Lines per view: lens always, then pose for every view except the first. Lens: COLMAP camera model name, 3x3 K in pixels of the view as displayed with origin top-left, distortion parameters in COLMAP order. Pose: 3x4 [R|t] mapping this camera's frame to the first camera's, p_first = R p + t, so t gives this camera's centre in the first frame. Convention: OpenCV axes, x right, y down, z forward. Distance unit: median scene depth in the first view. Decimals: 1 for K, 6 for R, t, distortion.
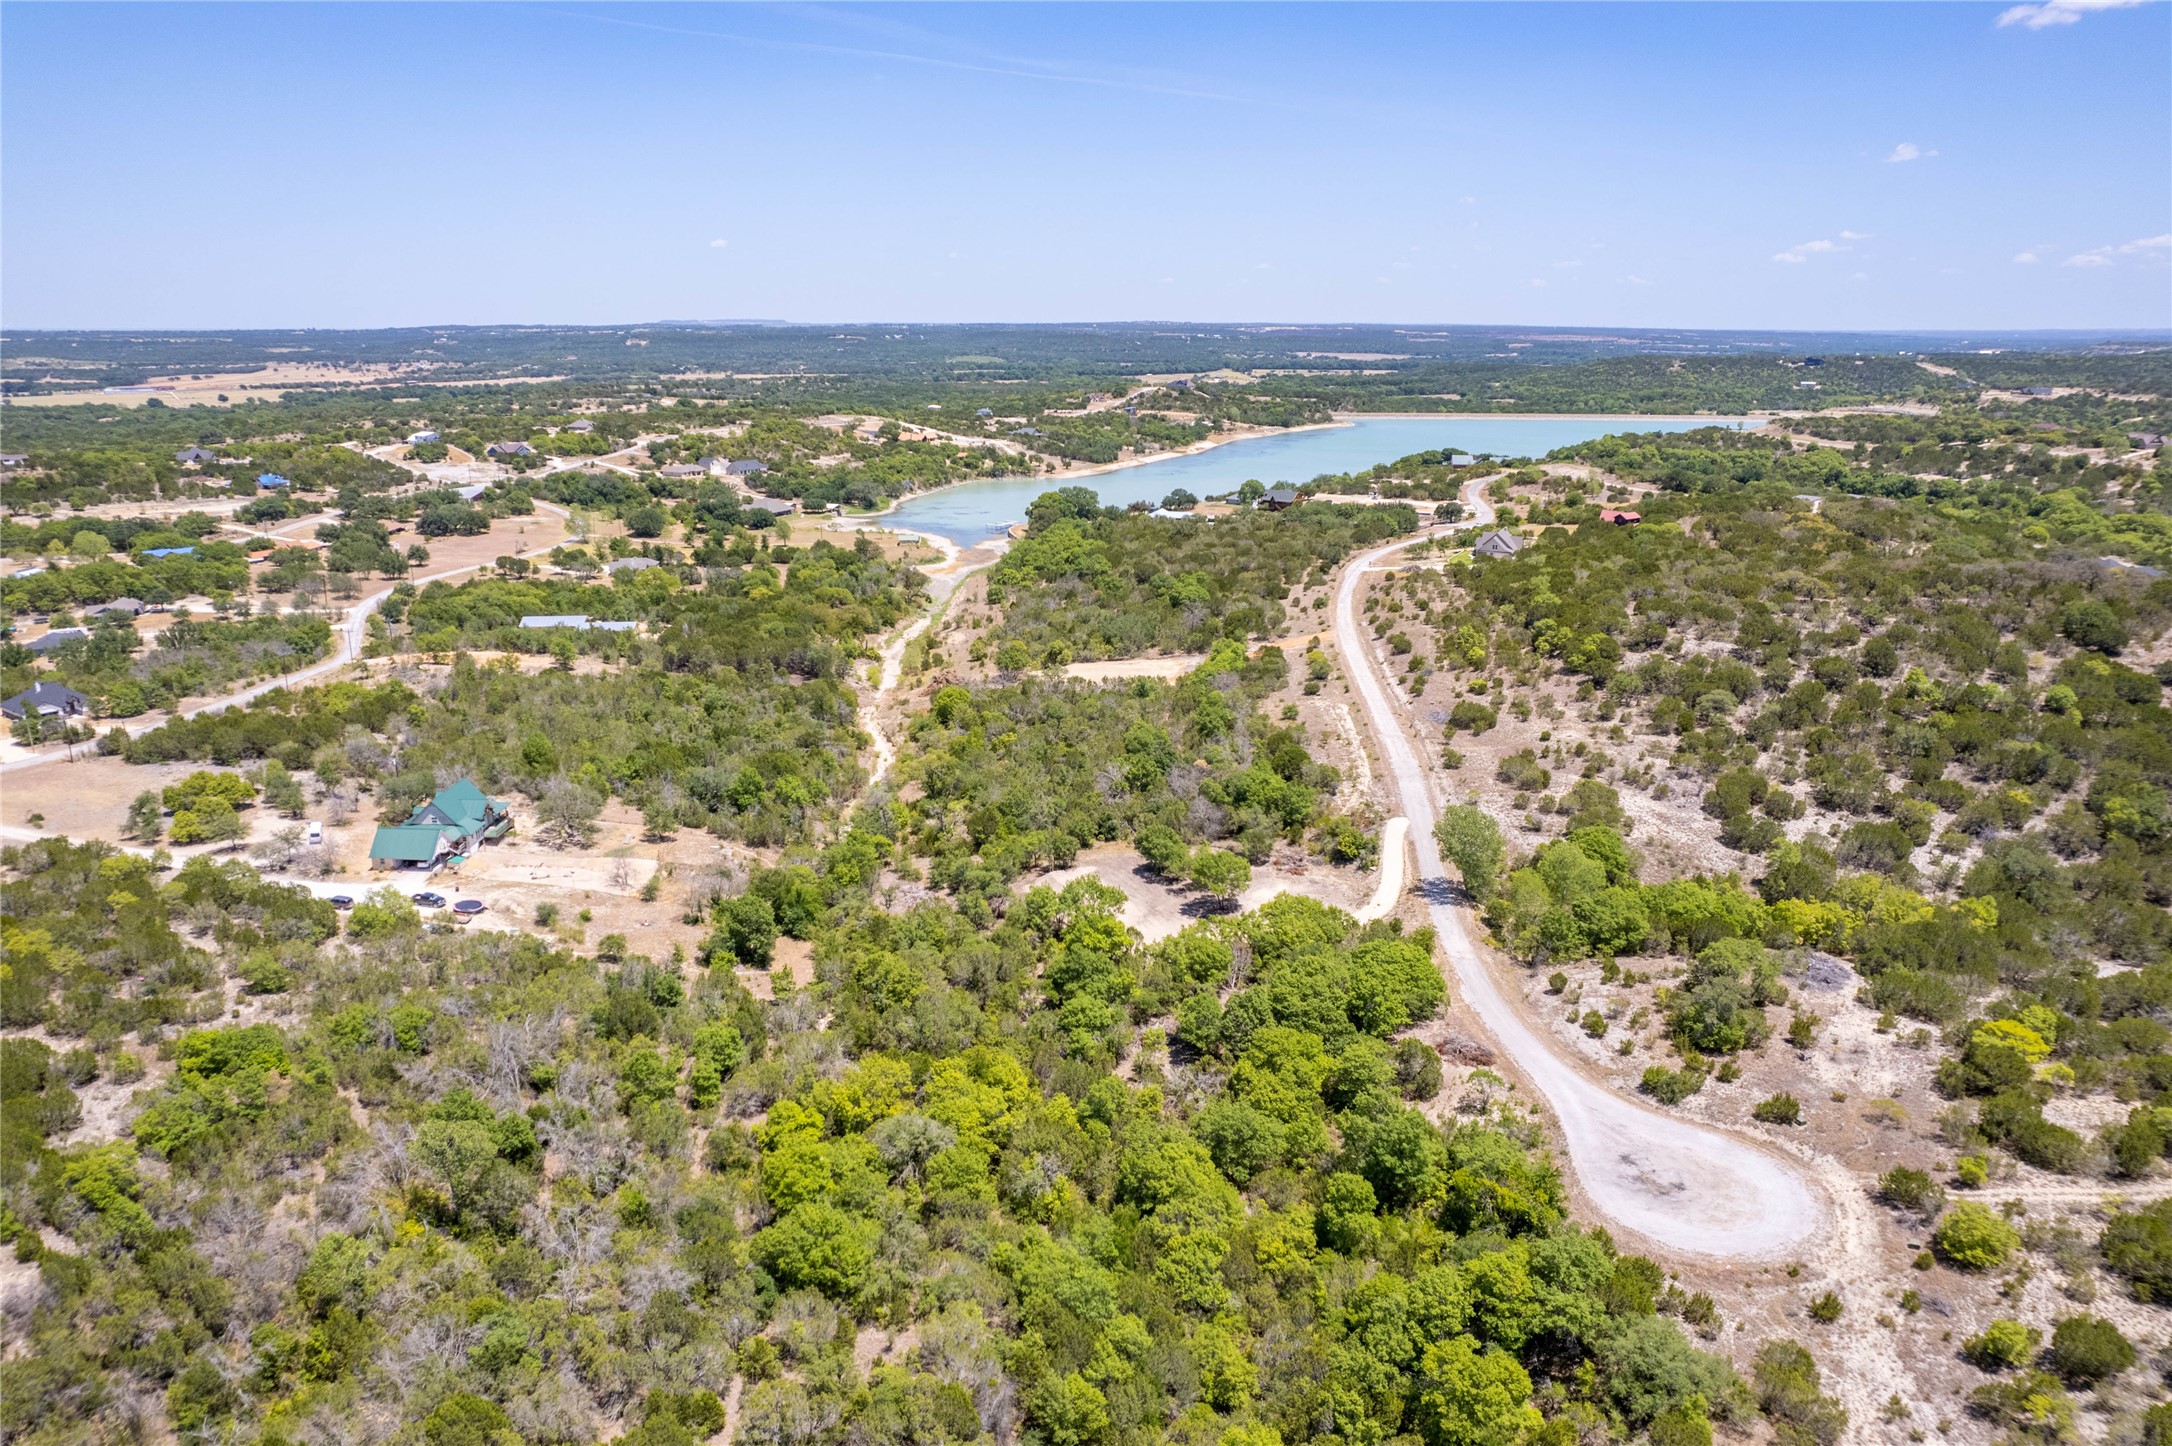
lens RADIAL K [[1407.9, 0, 1086.0], [0, 1407.9, 723.0], [0, 0, 1]] dist [-0.079261, 0.068766]
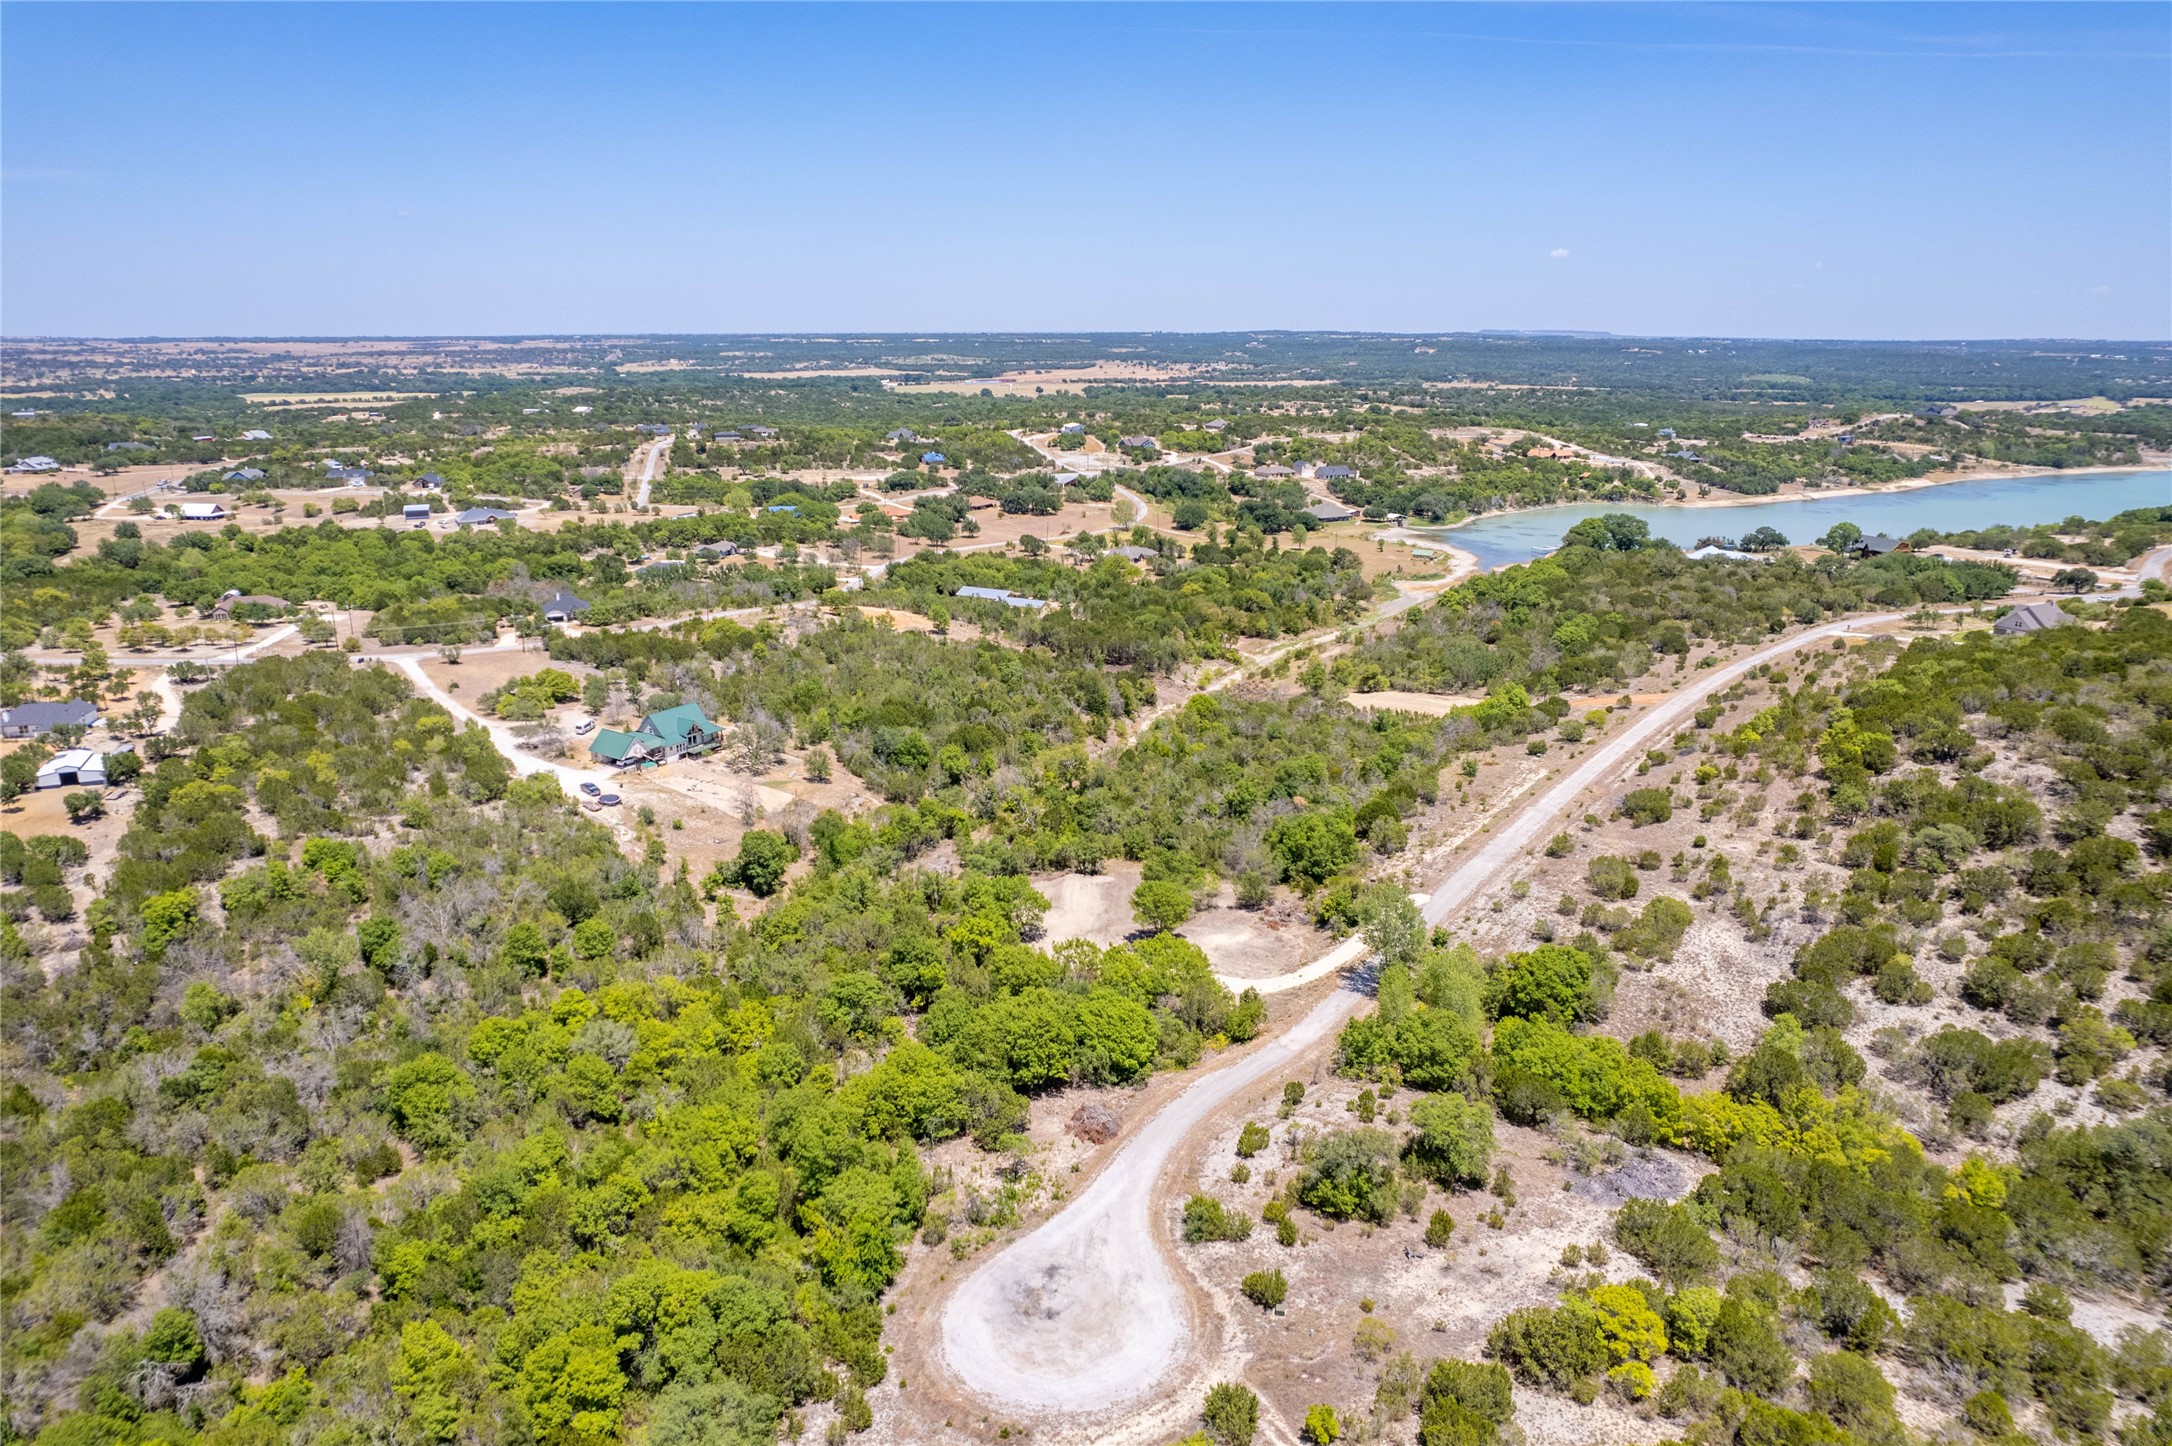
lens RADIAL K [[1407.9, 0, 1086.0], [0, 1407.9, 723.0], [0, 0, 1]] dist [-0.079261, 0.068766]
pose [[0.846291, 0.145666, -0.512419, 0.145035], [-0.149168, 0.988208, 0.034560, -0.011027], [0.511411, 0.047188, 0.858040, 0.042733]]
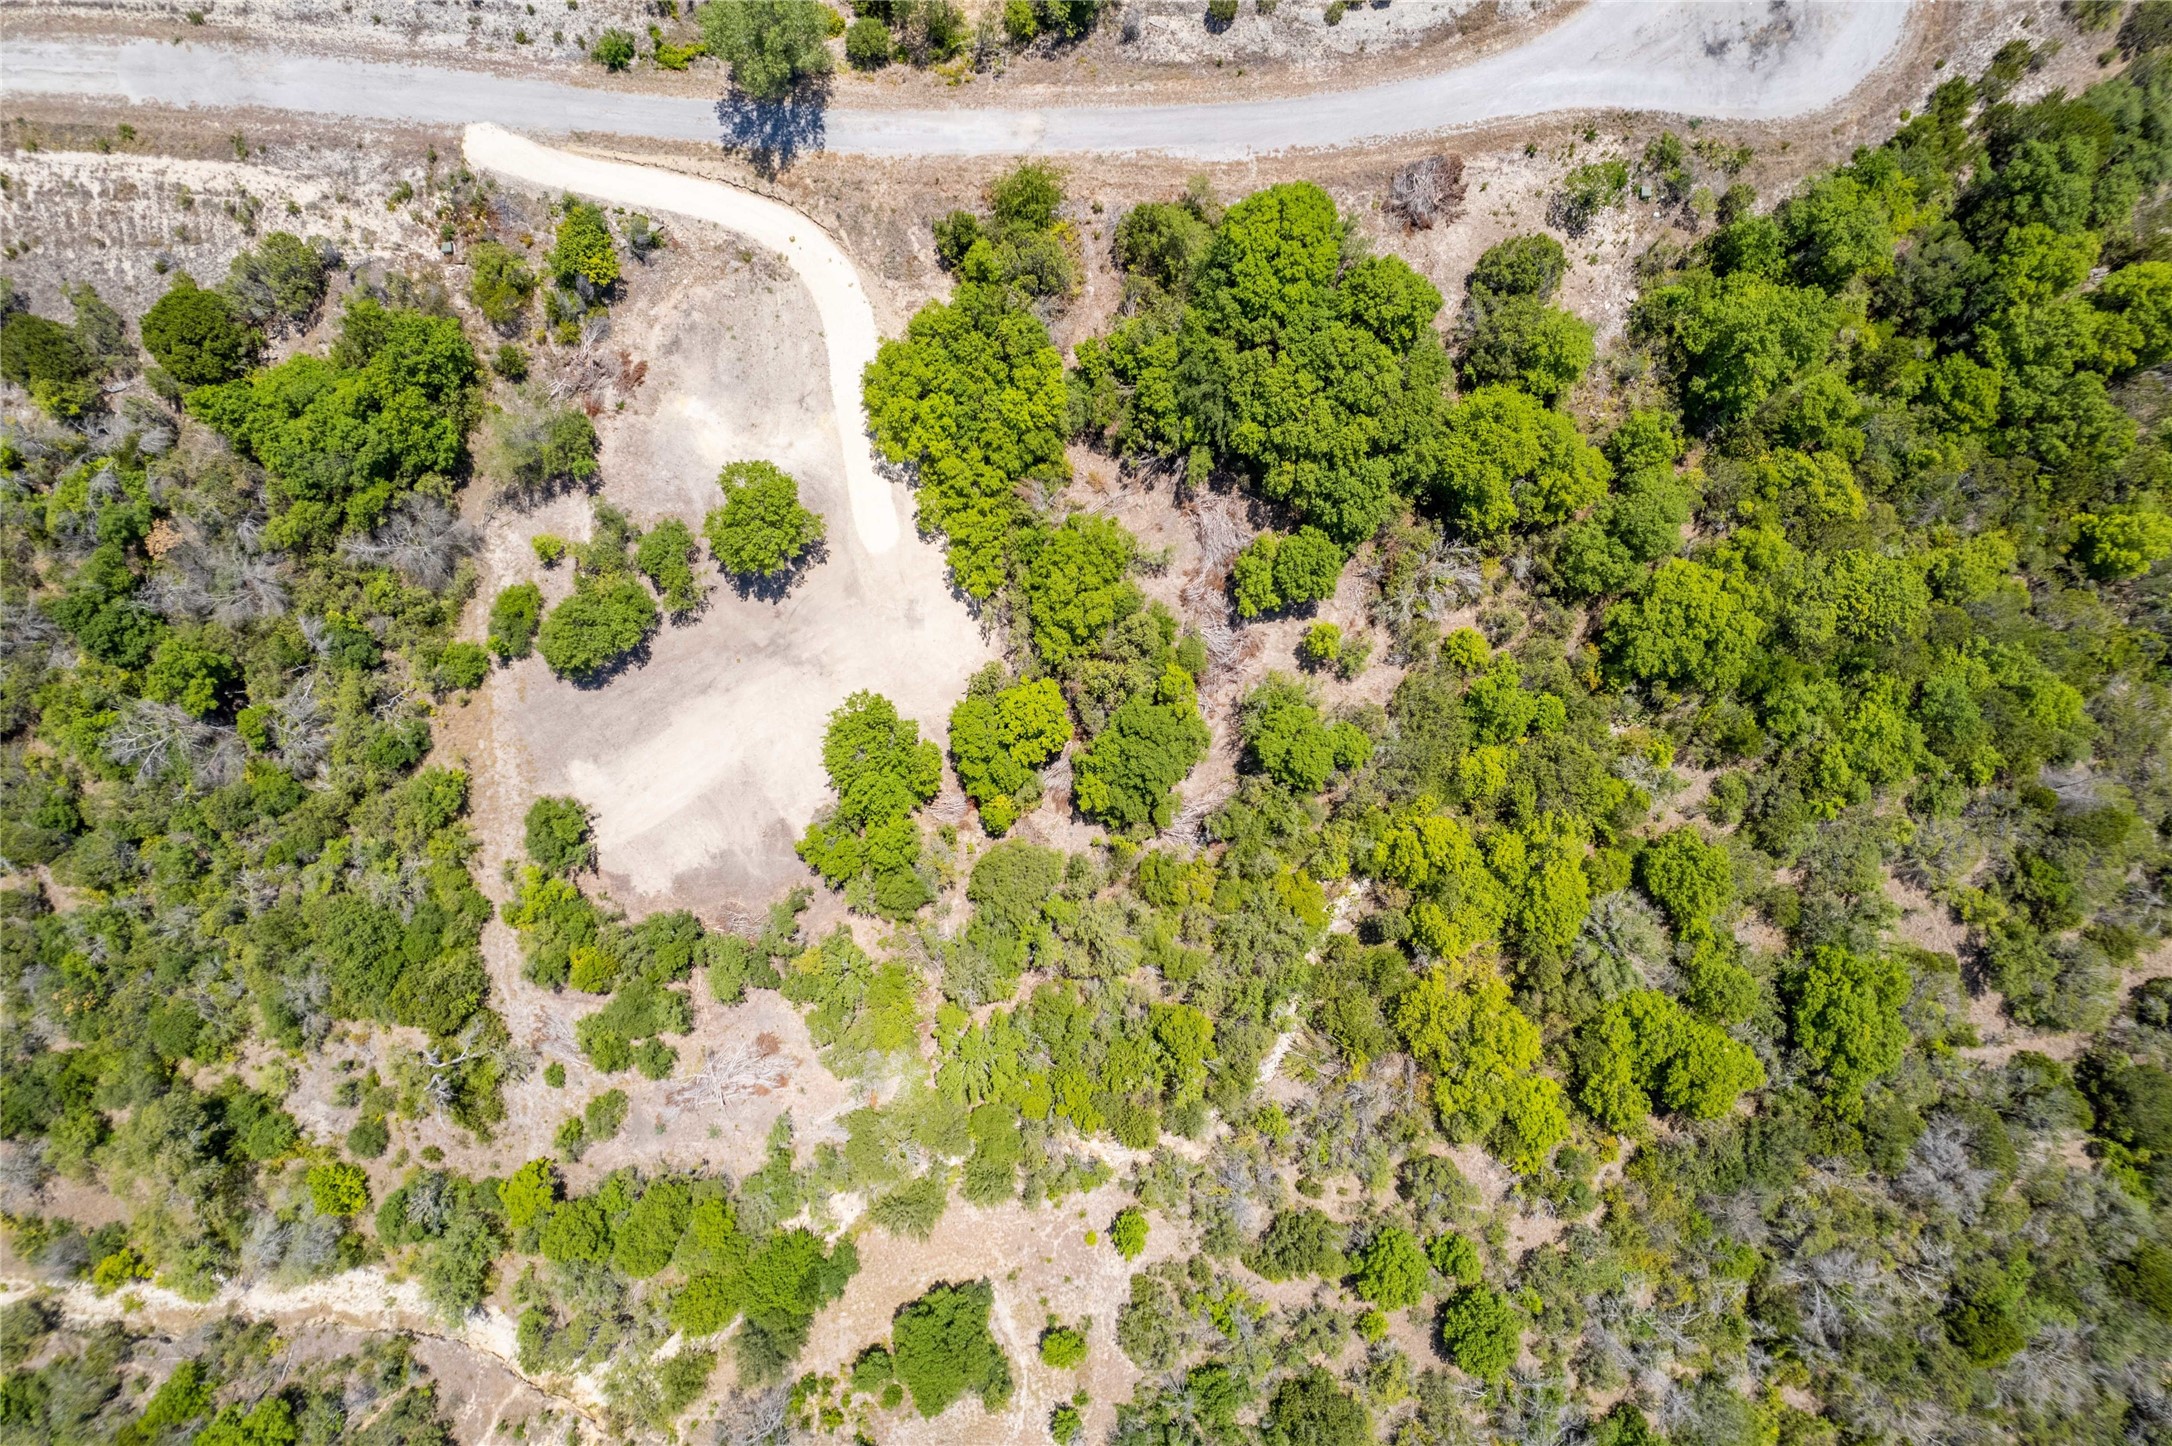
lens RADIAL K [[1407.9, 0, 1086.0], [0, 1407.9, 723.0], [0, 0, 1]] dist [-0.079261, 0.068766]
pose [[-0.055357, -0.998407, -0.010953, 0.005797], [0.282562, -0.026187, 0.958891, -0.100181], [-0.957650, 0.049986, 0.283562, 0.204229]]
